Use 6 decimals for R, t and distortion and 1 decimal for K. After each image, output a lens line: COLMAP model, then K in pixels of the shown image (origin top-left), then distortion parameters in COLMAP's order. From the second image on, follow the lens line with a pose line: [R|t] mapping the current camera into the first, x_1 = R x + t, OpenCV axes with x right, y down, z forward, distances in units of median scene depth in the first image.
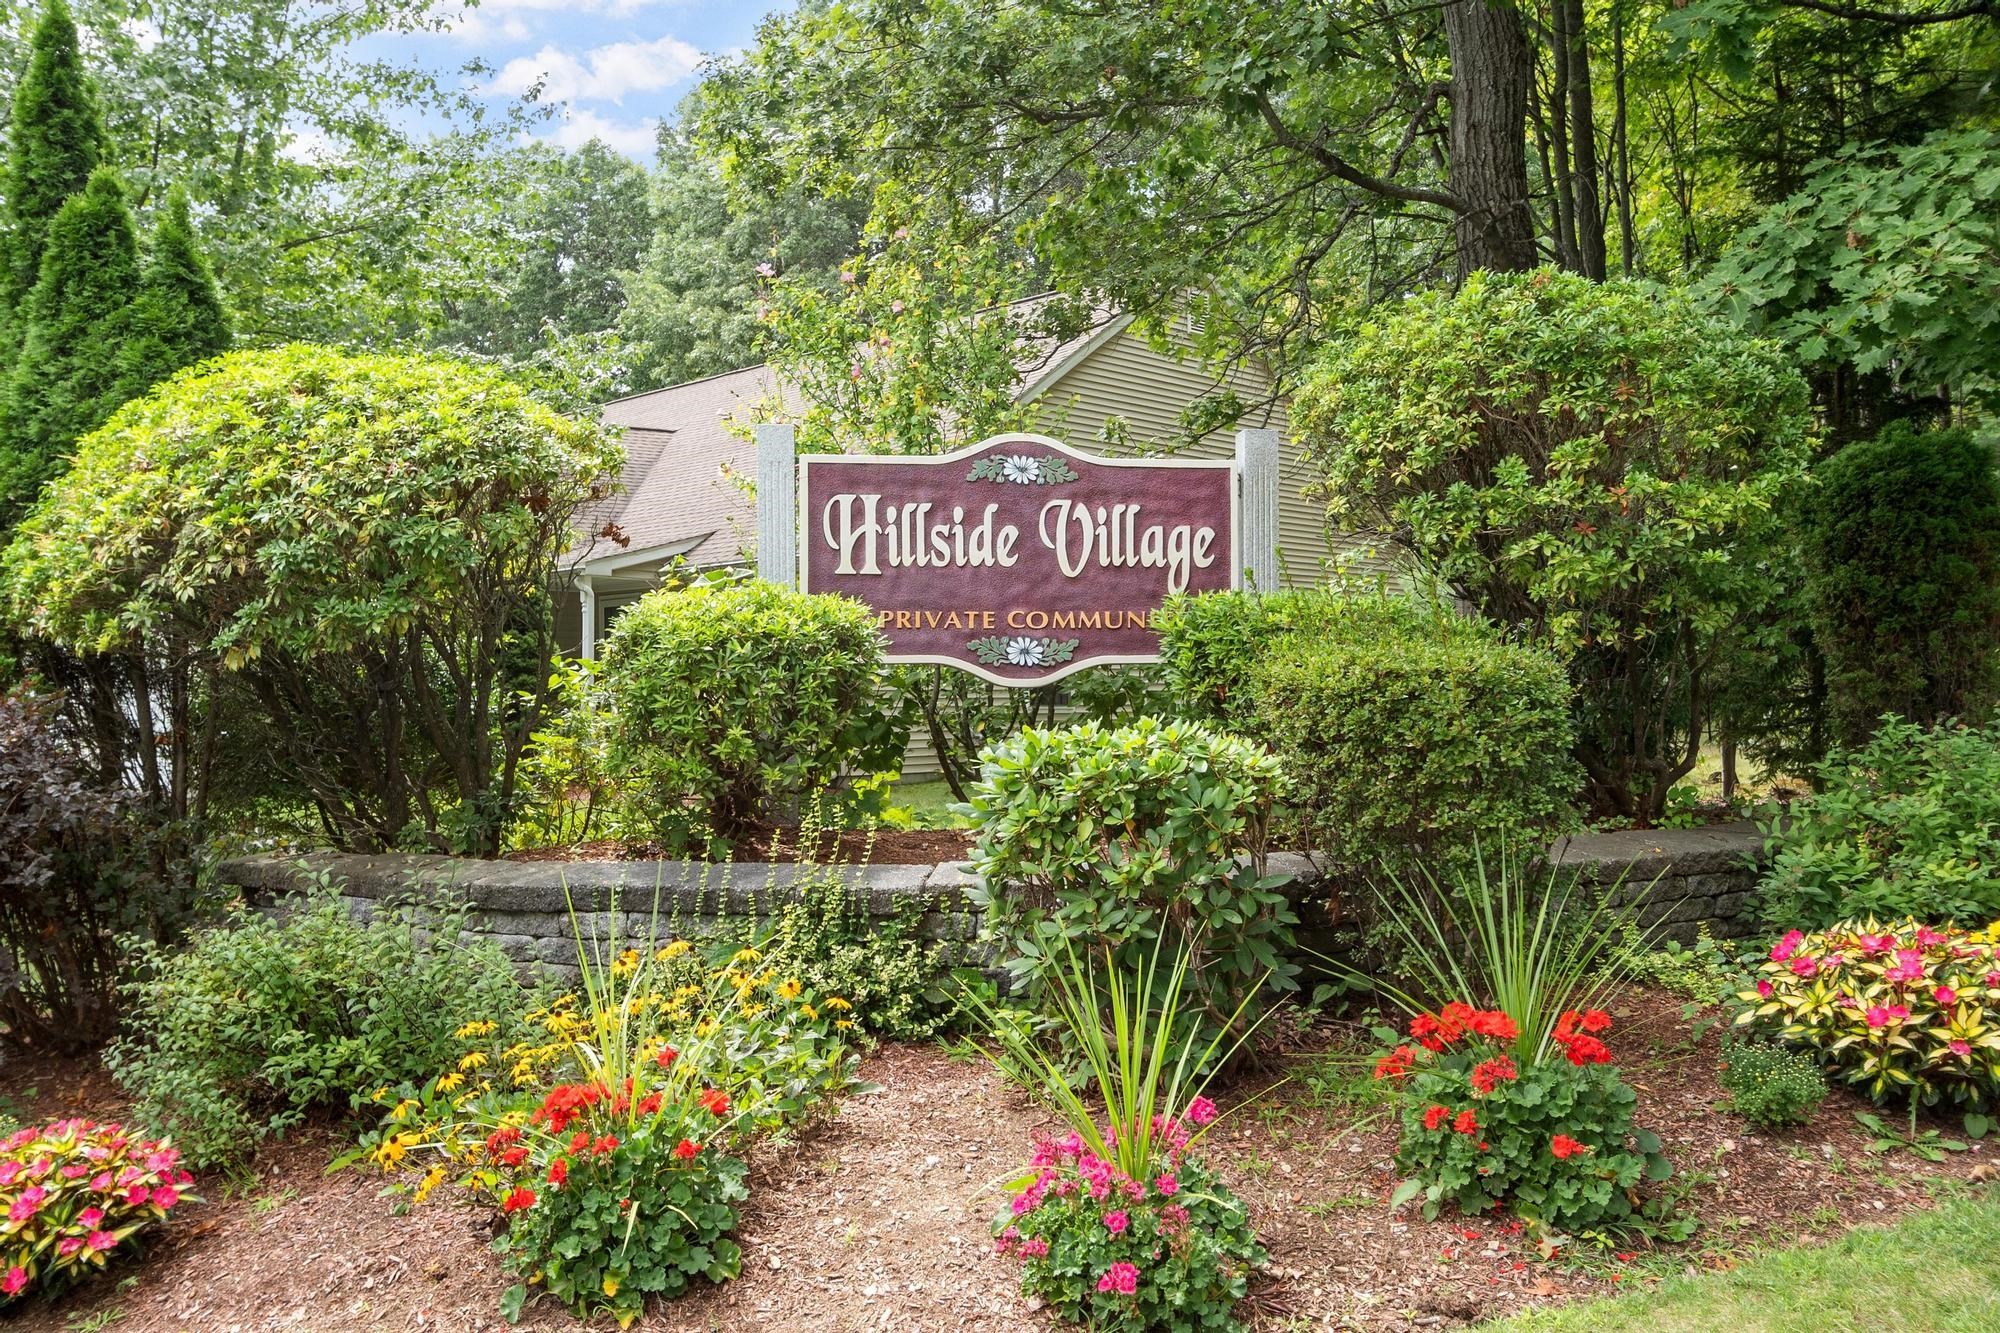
lens RADIAL K [[1612.0, 0, 1000.9], [0, 1612.0, 668.5], [0, 0, 1]] dist [0.003008, 0.000063]
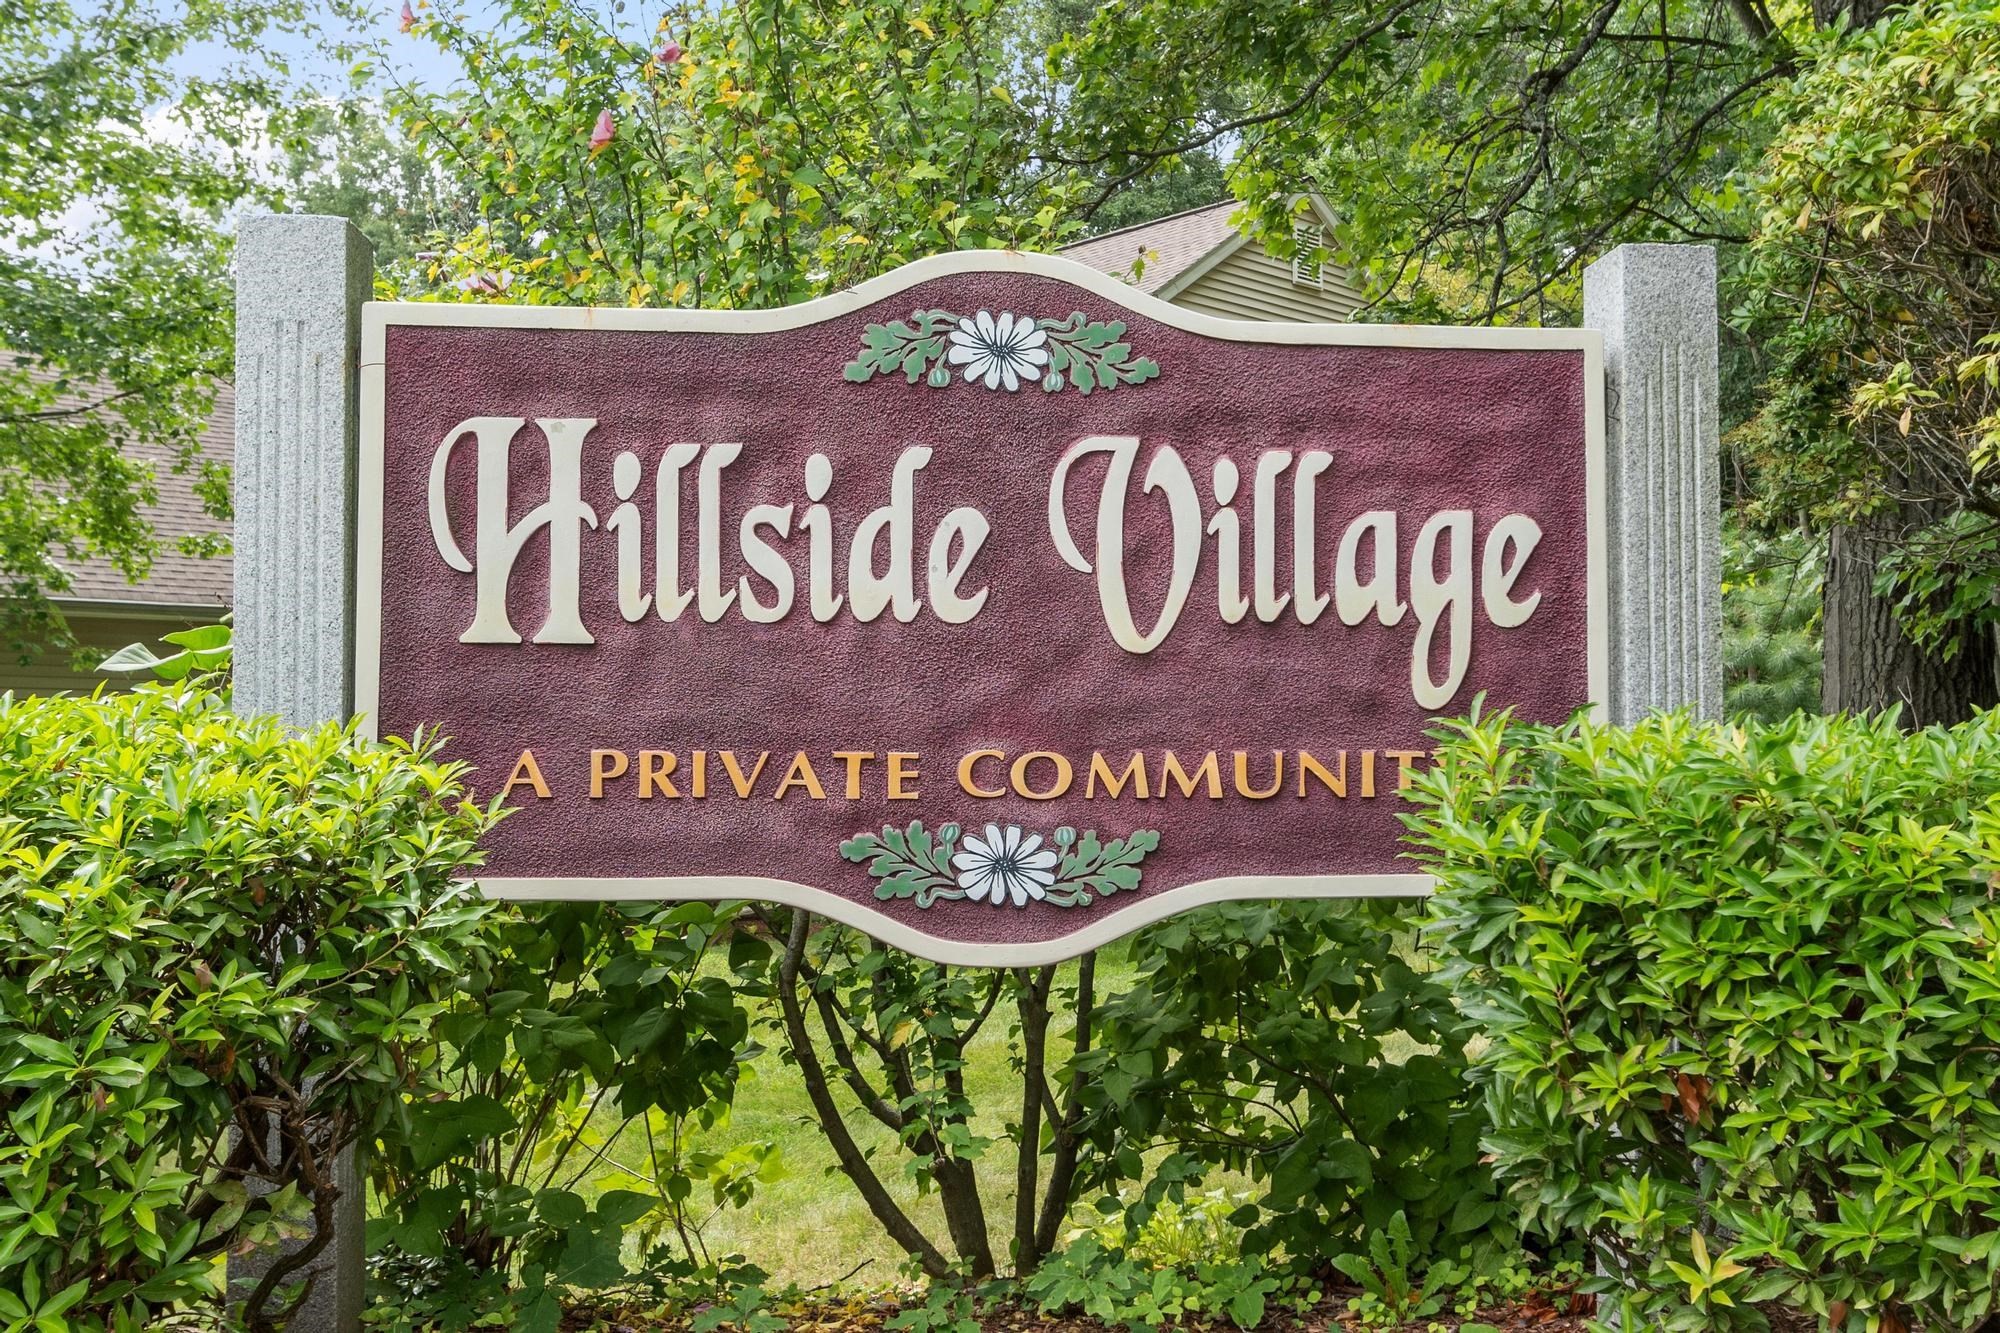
lens RADIAL K [[1724.2, 0, 997.3], [0, 1724.2, 666.1], [0, 0, 1]] dist [-0.004324, -0.000509]
pose [[0.999398, 0.004688, -0.034383, 0.025778], [-0.005443, 0.999745, -0.021901, -0.045601], [0.034271, 0.022075, 0.999169, 0.623053]]
